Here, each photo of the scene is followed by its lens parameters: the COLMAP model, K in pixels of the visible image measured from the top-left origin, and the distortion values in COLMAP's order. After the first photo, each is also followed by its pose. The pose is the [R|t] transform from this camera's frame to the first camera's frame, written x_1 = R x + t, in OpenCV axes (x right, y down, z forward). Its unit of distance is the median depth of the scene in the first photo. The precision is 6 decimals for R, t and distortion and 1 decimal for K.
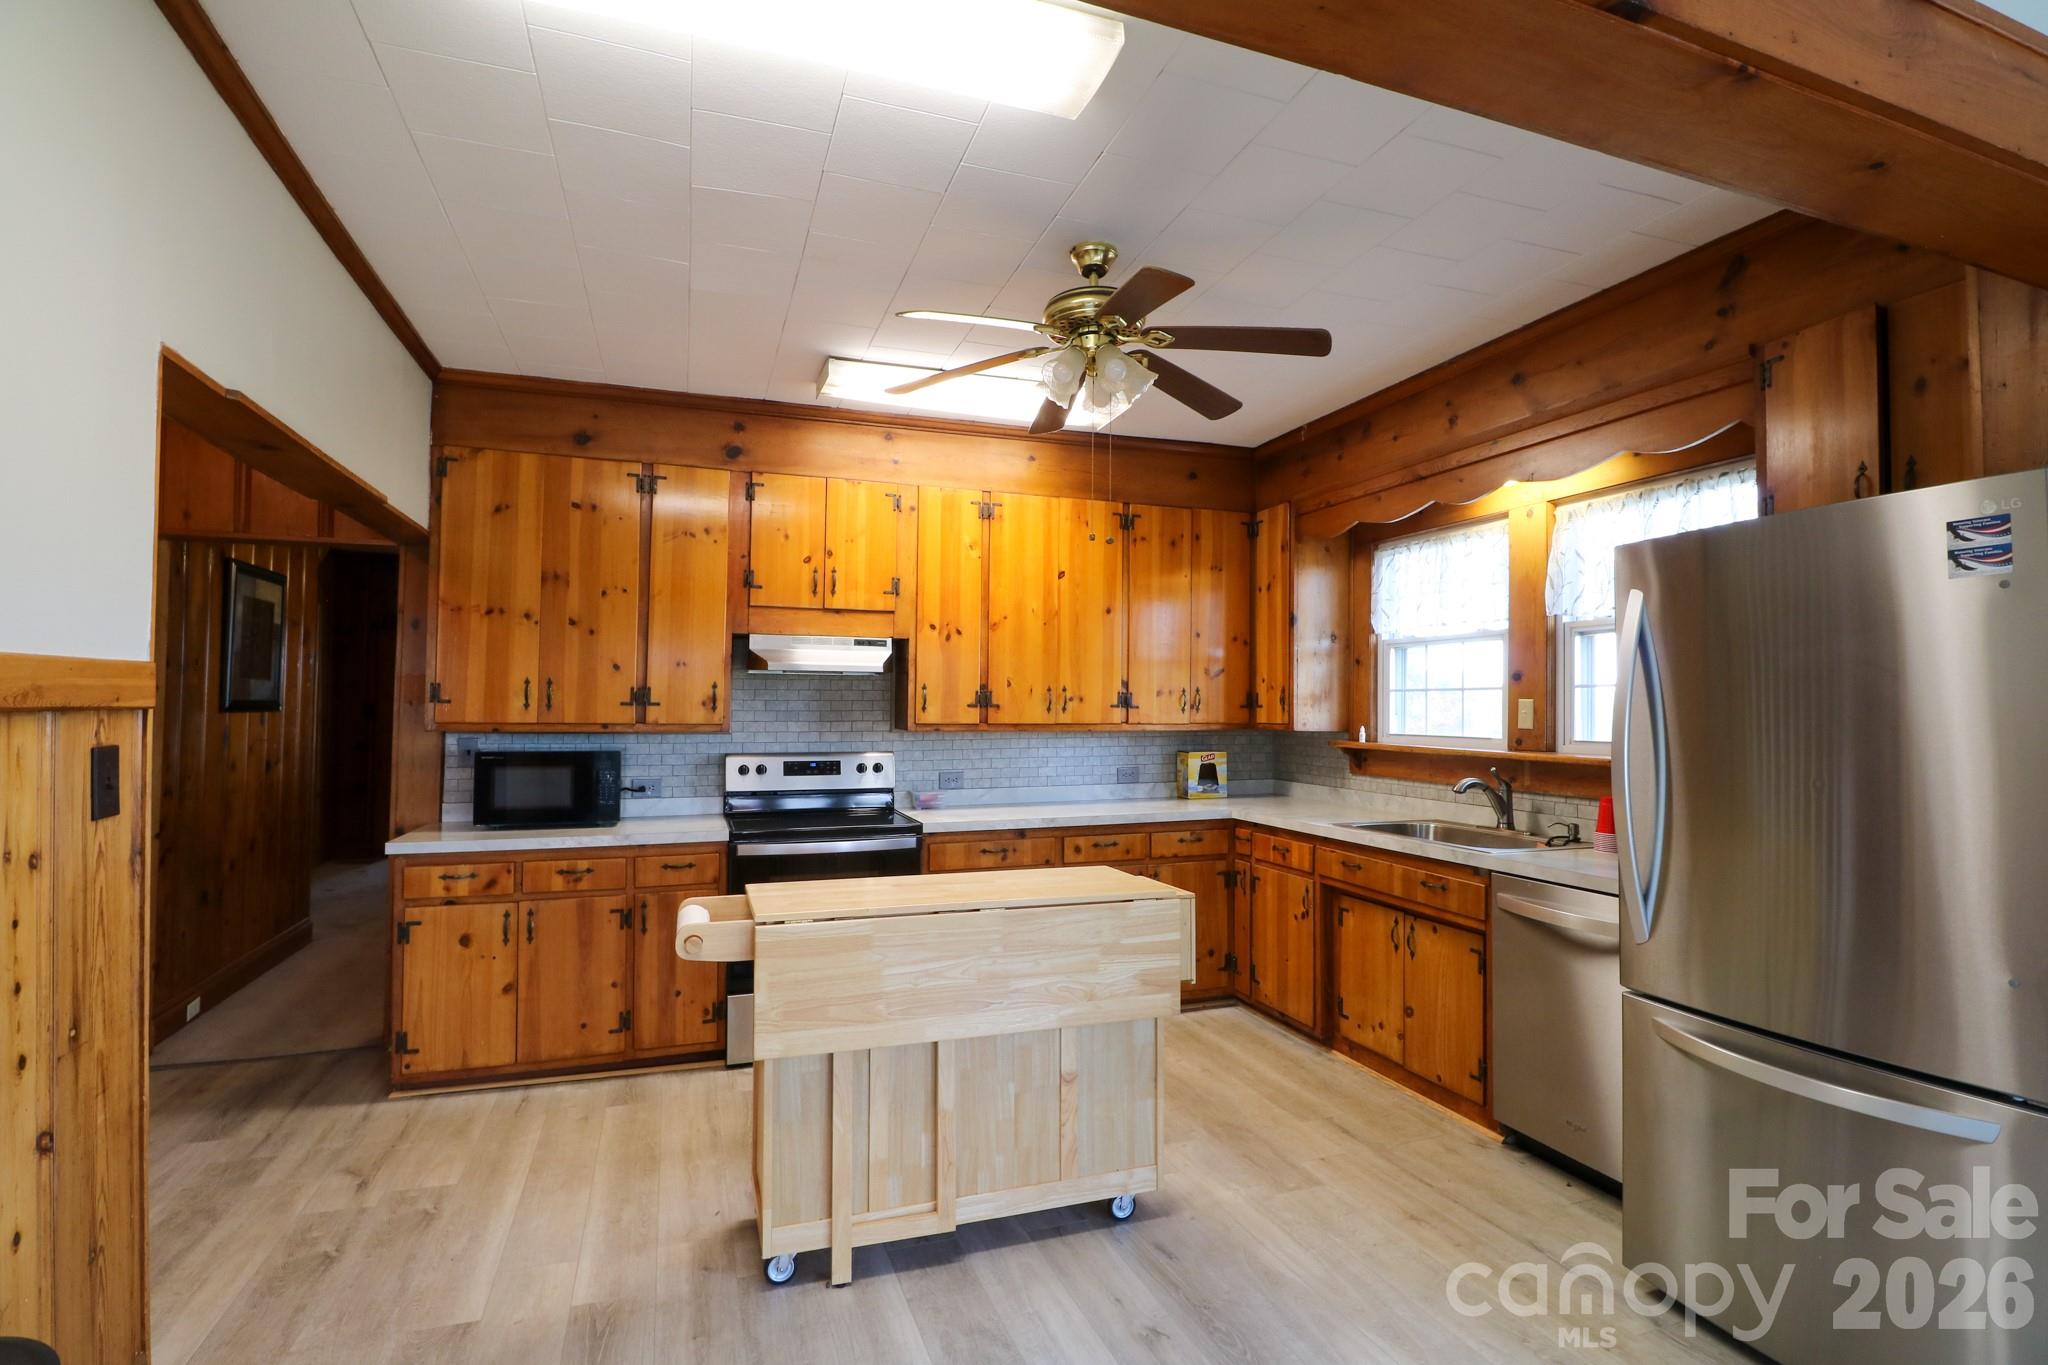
lens RADIAL K [[968.0, 0, 1047.3], [0, 968.0, 682.3], [0, 0, 1]] dist [0.000719, -0.013824]
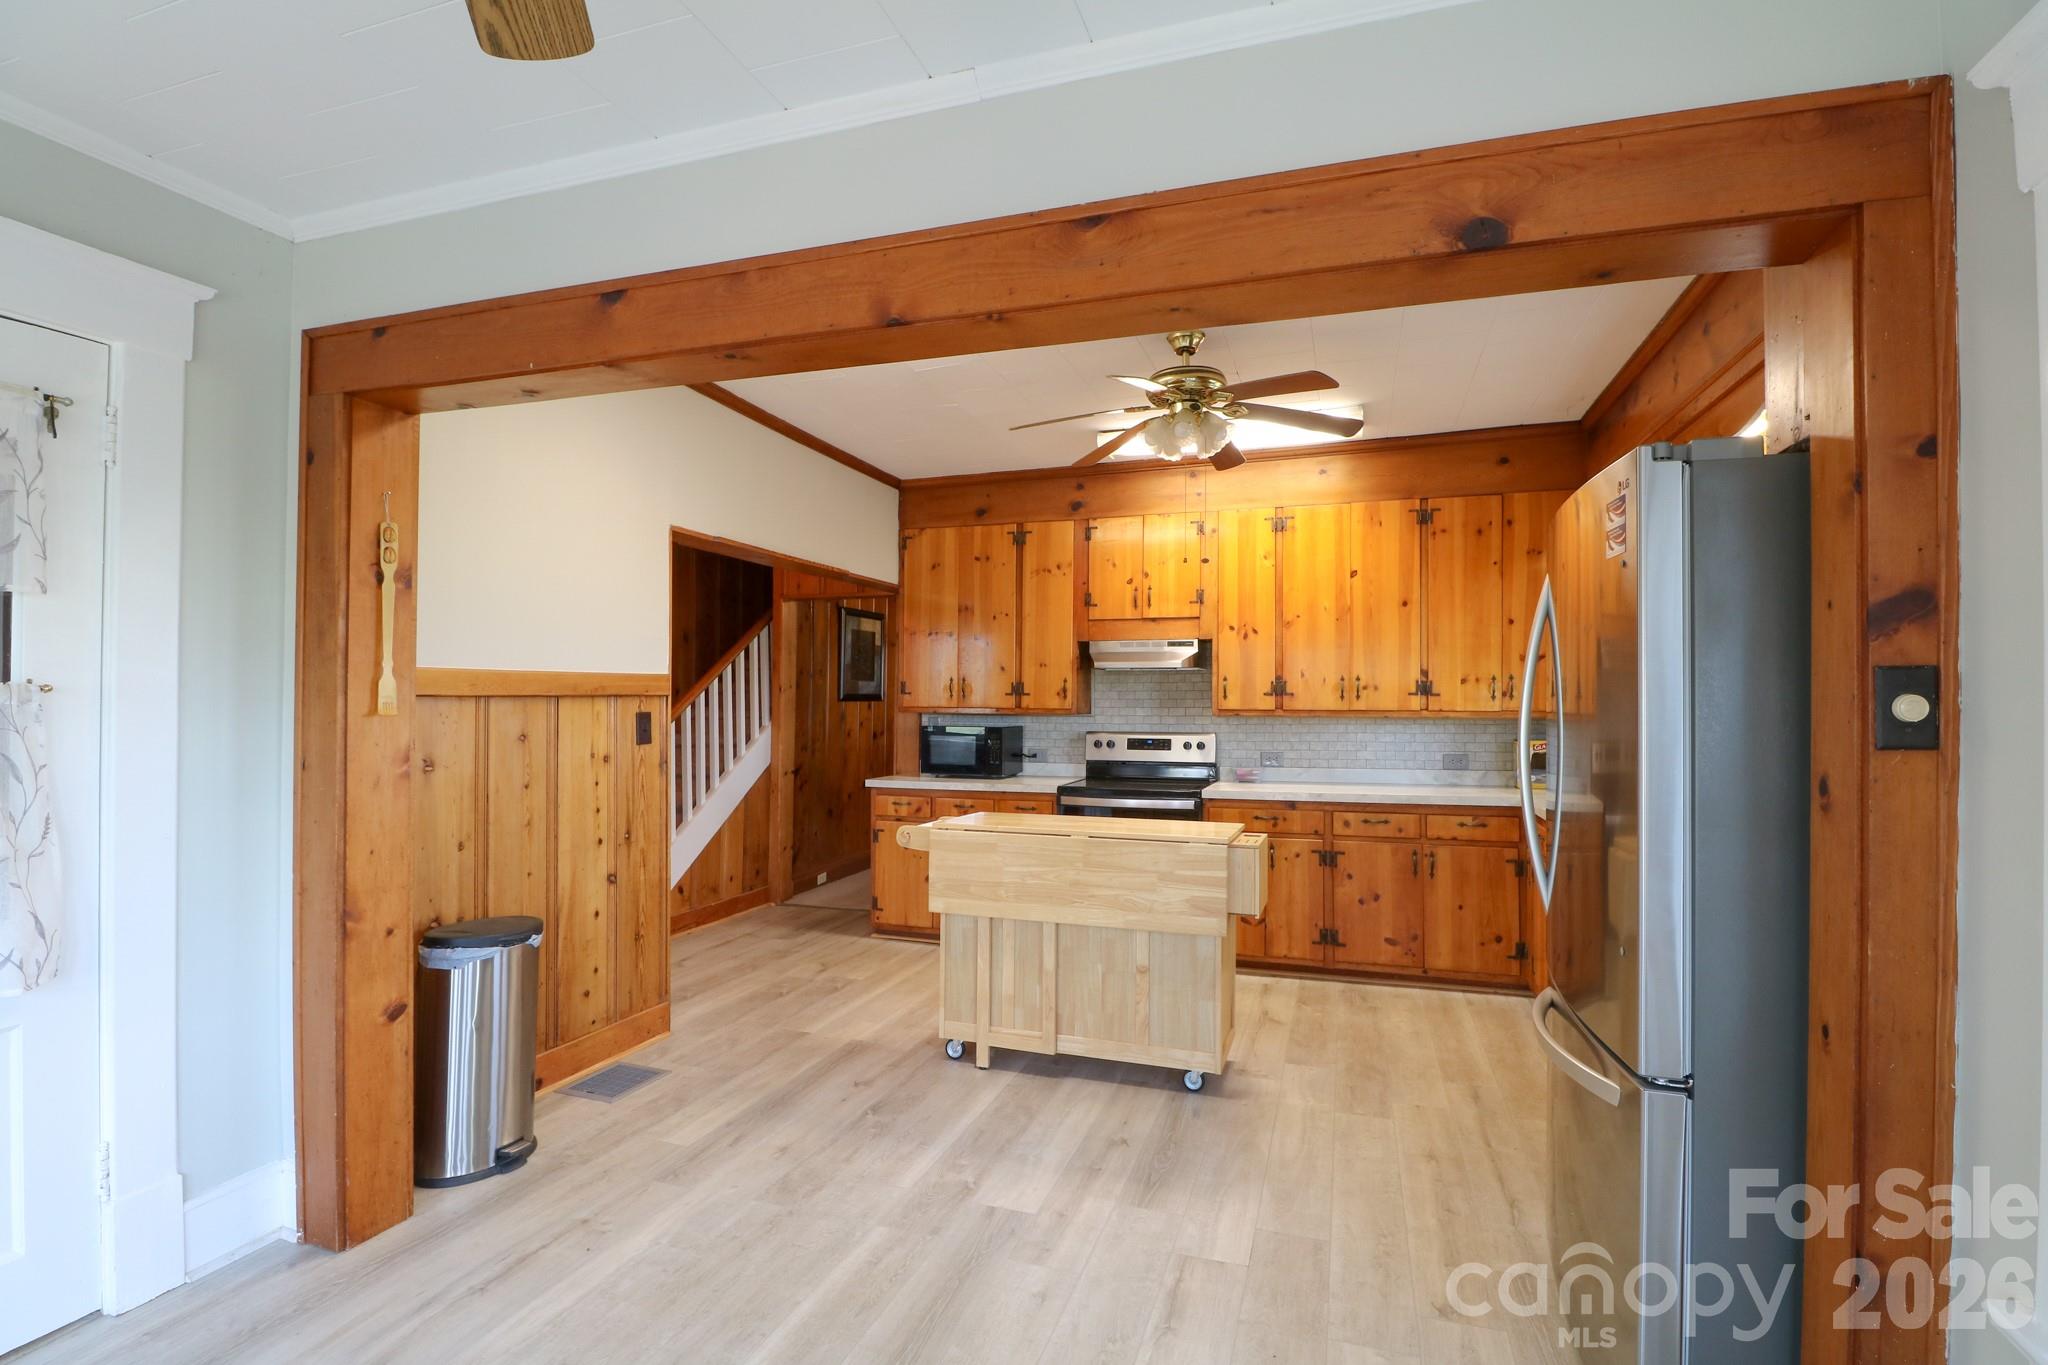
lens RADIAL K [[968.0, 0, 1047.3], [0, 968.0, 682.3], [0, 0, 1]] dist [0.000719, -0.013824]
pose [[0.785200, -0.014412, -0.619074, 0.457848], [0.018409, 0.999831, 0.000073, 0.005262], [0.618968, -0.011454, 0.785333, -0.078469]]
